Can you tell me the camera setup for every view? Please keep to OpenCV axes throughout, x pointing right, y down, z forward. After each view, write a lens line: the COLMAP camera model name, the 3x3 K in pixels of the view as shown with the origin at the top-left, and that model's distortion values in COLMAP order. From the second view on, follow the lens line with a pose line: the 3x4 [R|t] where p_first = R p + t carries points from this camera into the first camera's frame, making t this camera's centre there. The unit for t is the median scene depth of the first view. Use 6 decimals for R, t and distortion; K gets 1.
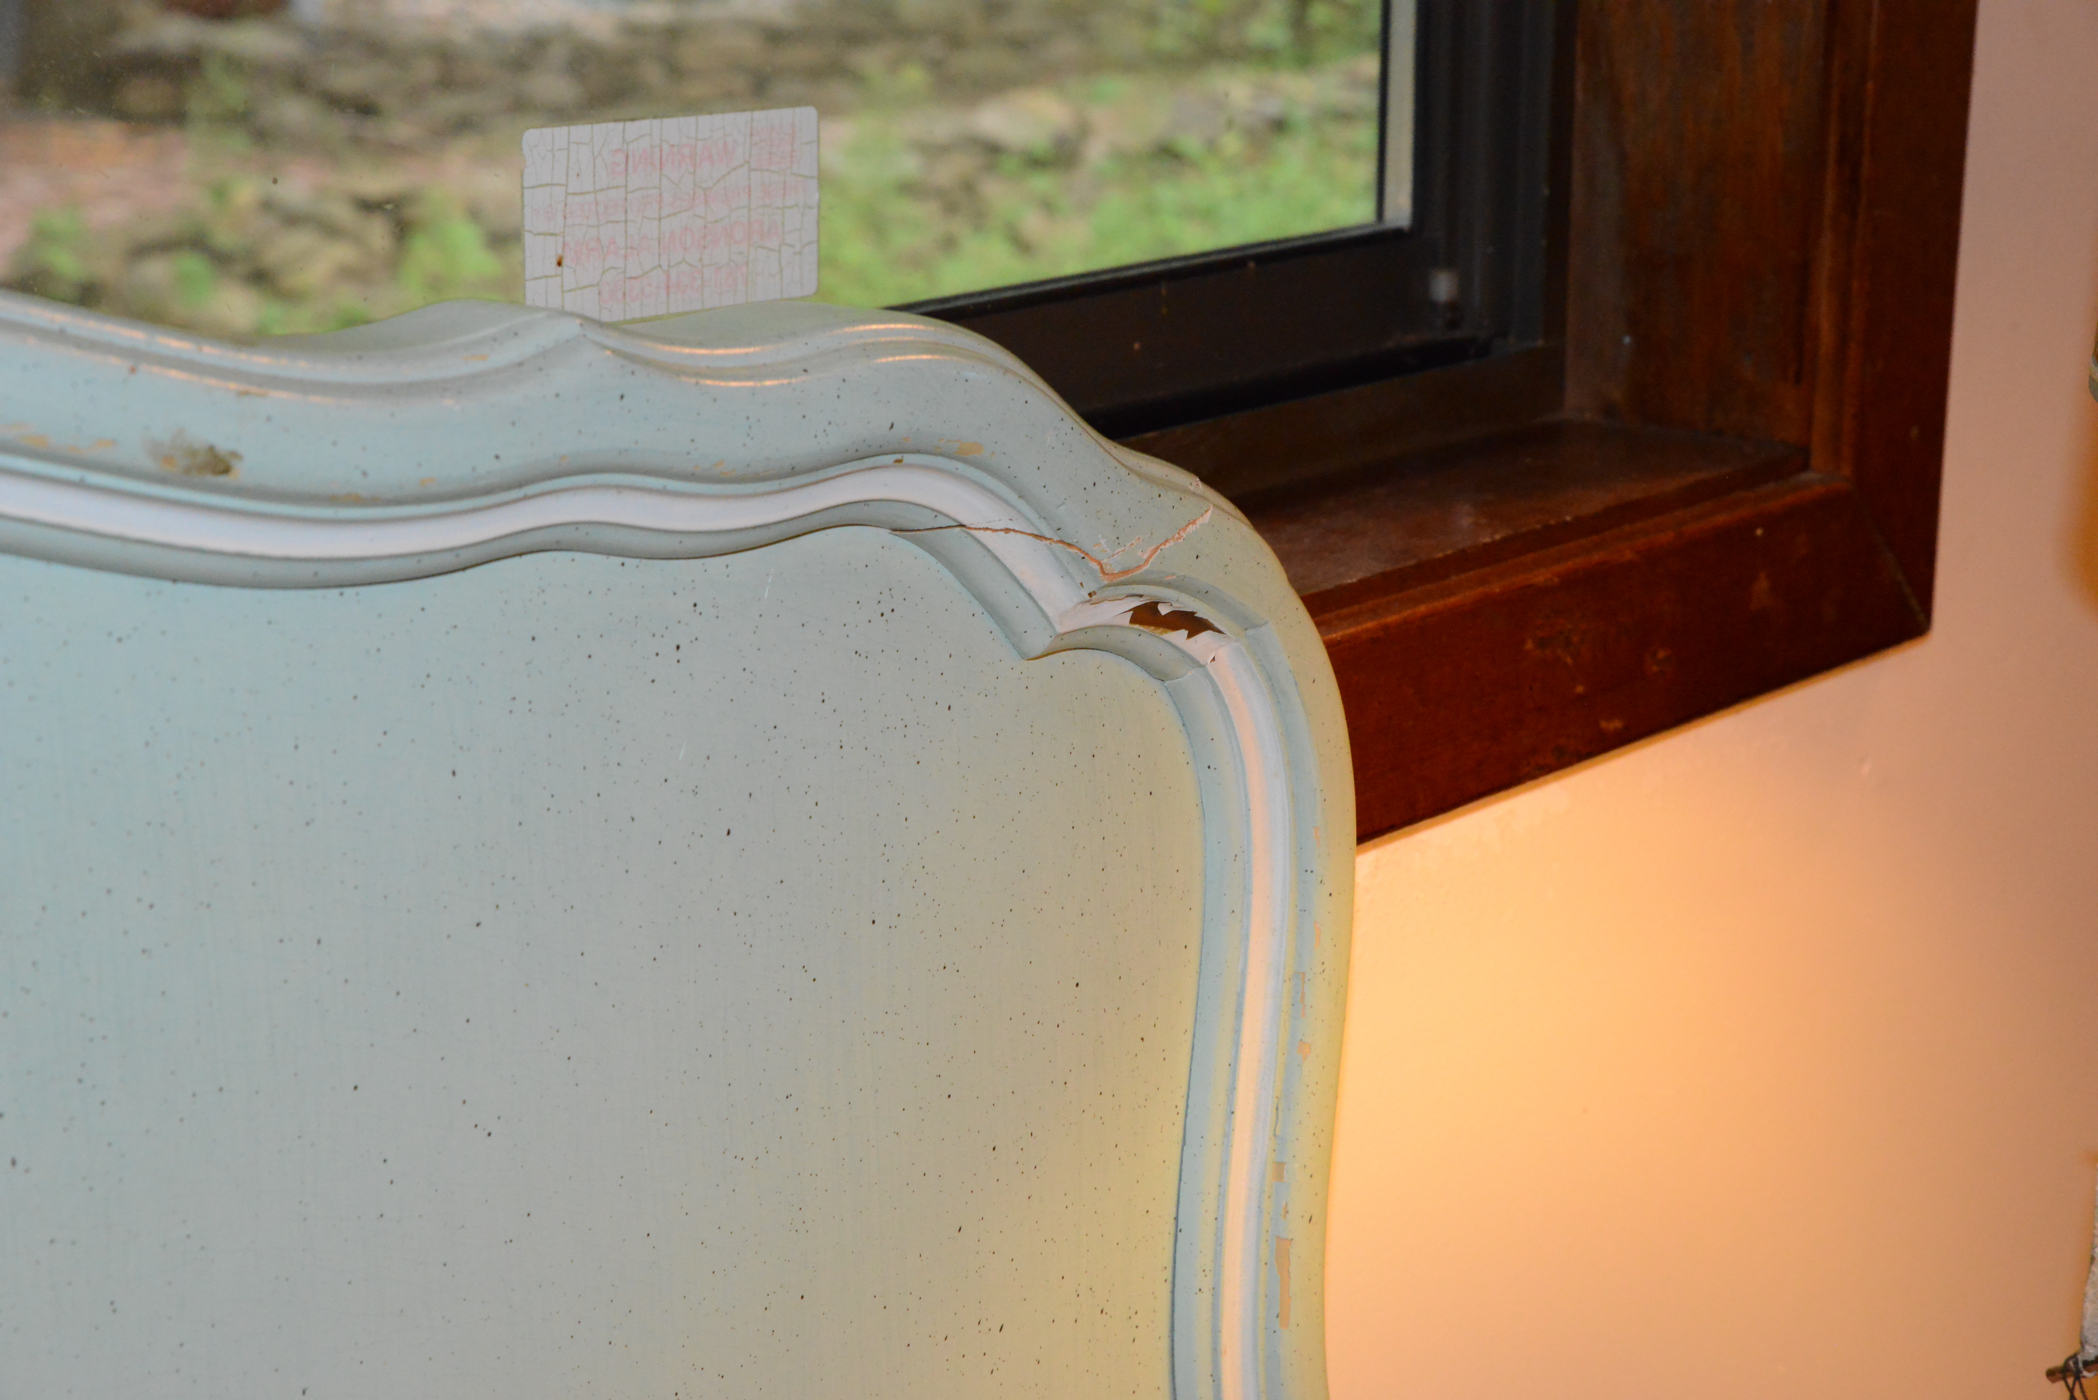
lens RADIAL K [[4014.4, 0, 1049.1], [0, 4014.4, 708.8], [0, 0, 1]] dist [0.060418, 0.000000]
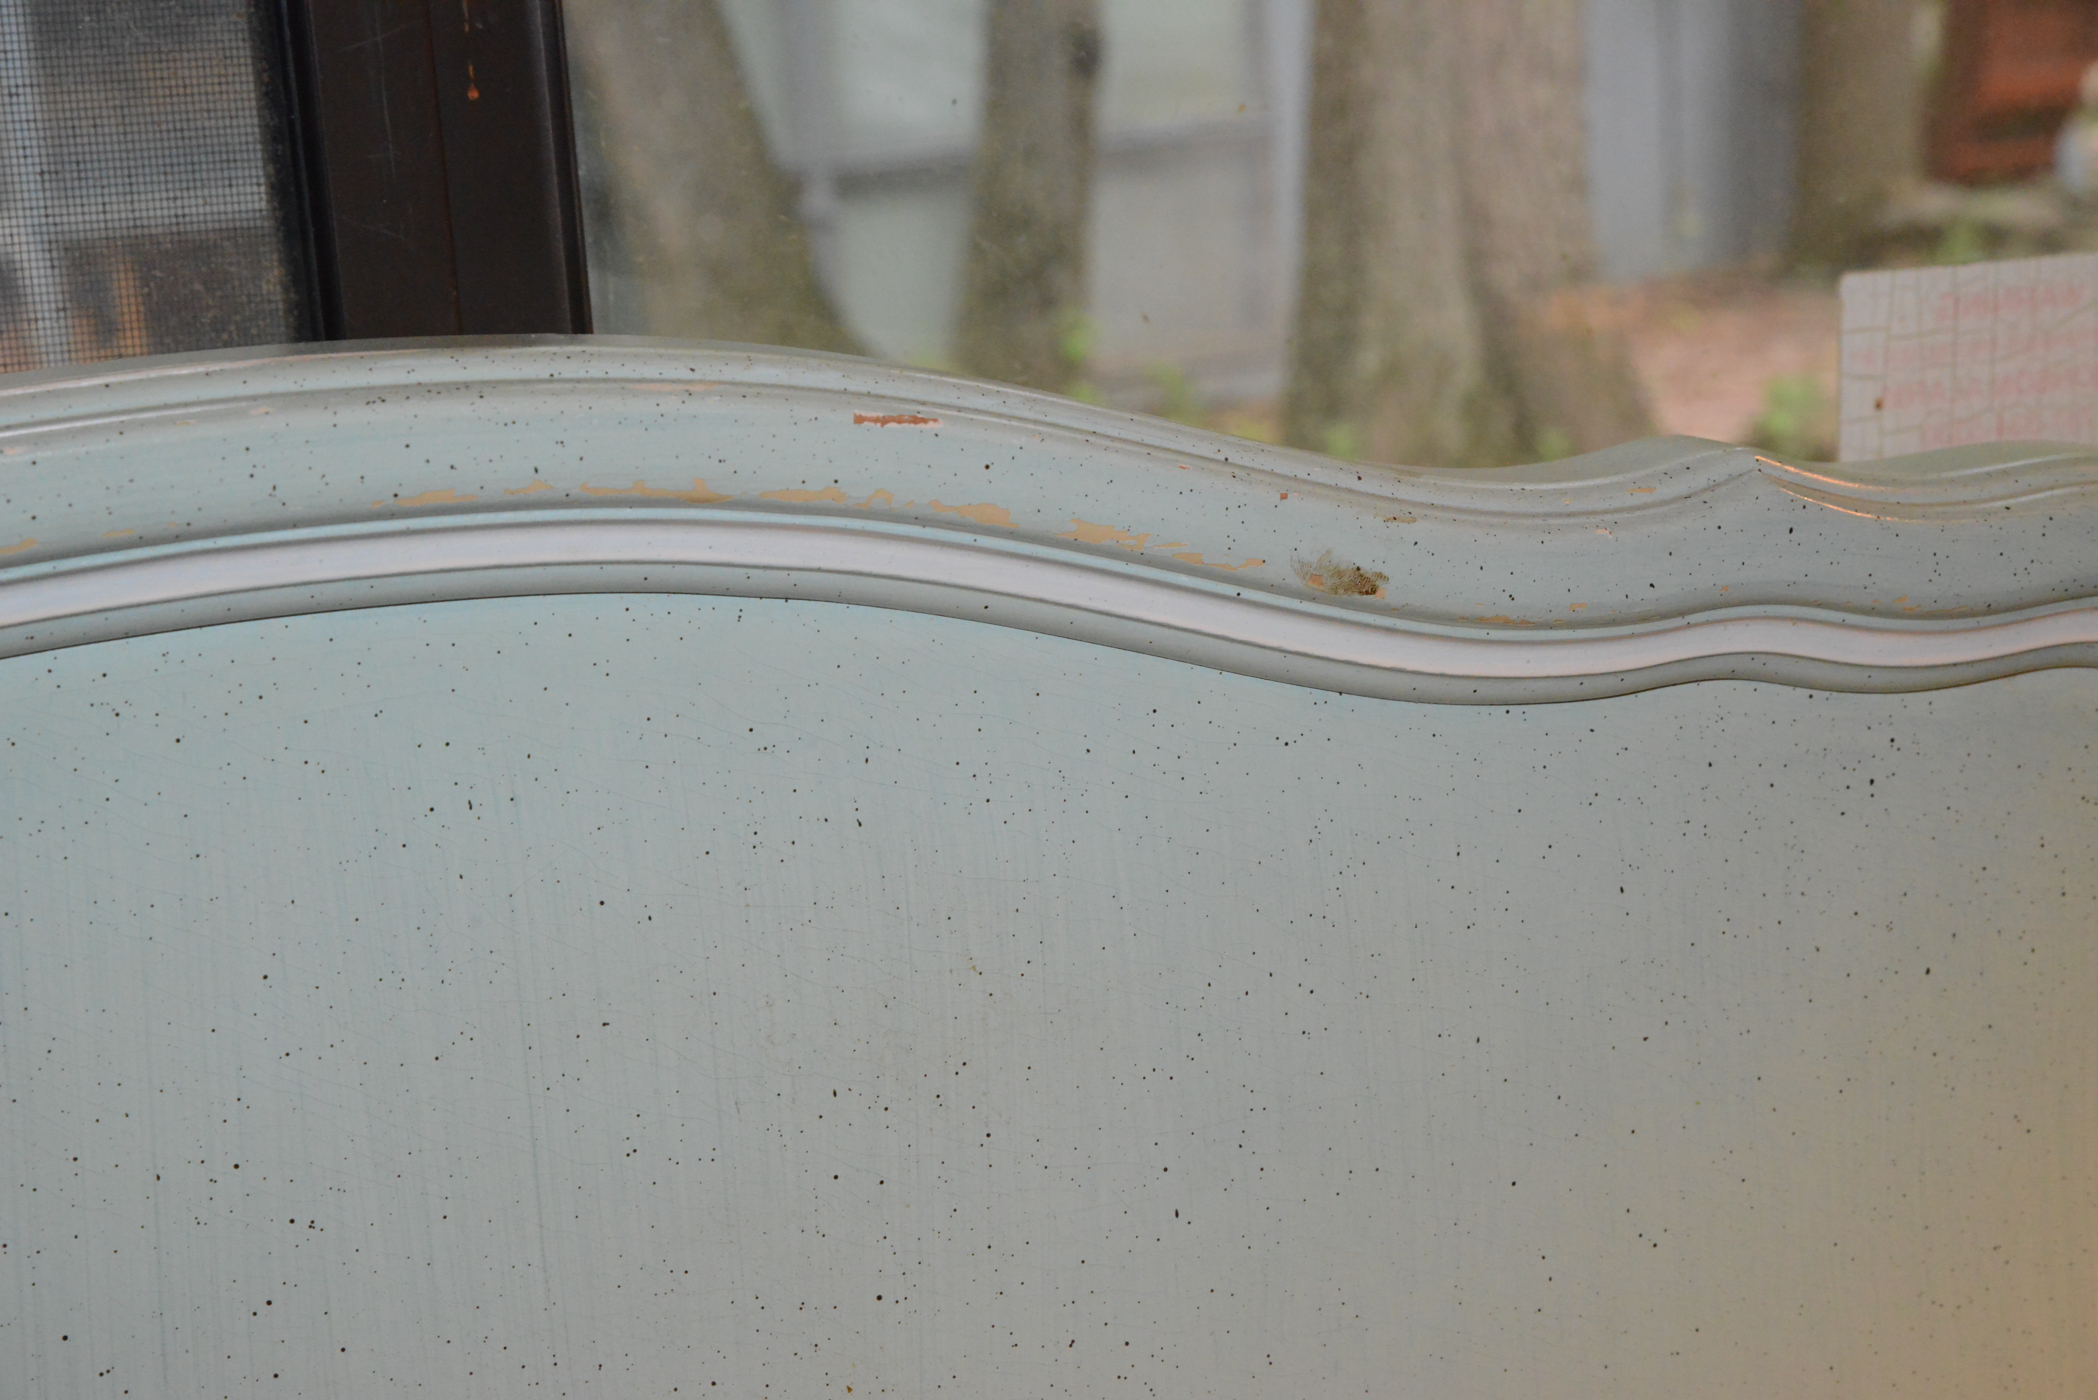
lens RADIAL K [[4014.4, 0, 1053.1], [0, 4014.4, 697.1], [0, 0, 1]] dist [0.060418, 0.000000]
pose [[0.849909, 0.033885, -0.525838, 0.270005], [-0.059954, 0.997668, -0.032613, 0.008929], [0.523507, 0.059245, 0.849959, 0.037970]]
